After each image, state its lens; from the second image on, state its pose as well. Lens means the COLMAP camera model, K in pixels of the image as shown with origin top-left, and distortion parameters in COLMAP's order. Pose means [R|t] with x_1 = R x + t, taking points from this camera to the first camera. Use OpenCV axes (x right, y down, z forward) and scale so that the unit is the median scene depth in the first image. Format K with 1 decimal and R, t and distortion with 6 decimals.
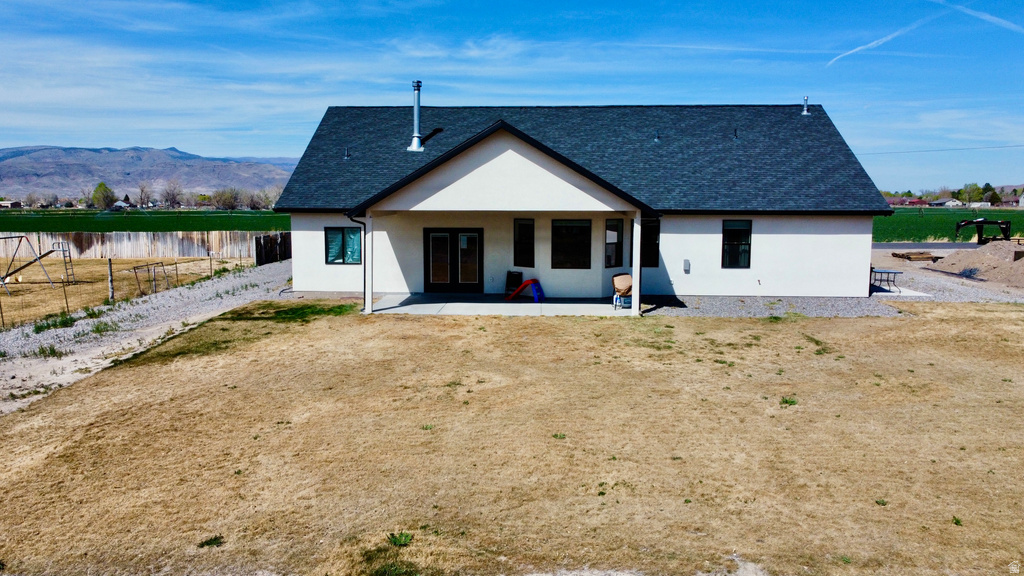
lens RADIAL K [[774.2, 0, 509.8], [0, 774.2, 285.1], [0, 0, 1]] dist [-0.002657, 0.001415]
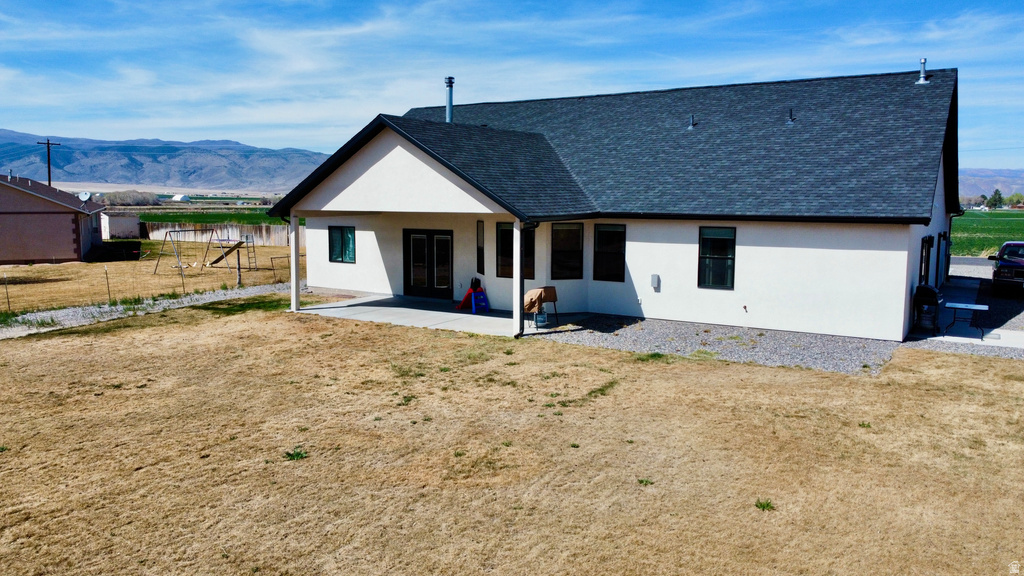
lens RADIAL K [[774.2, 0, 509.8], [0, 774.2, 285.1], [0, 0, 1]] dist [-0.002657, 0.001415]
pose [[0.871451, 0.056485, -0.487219, 0.490434], [-0.057288, 0.998270, 0.013266, -0.024061], [0.487125, 0.016351, 0.873179, 0.220440]]
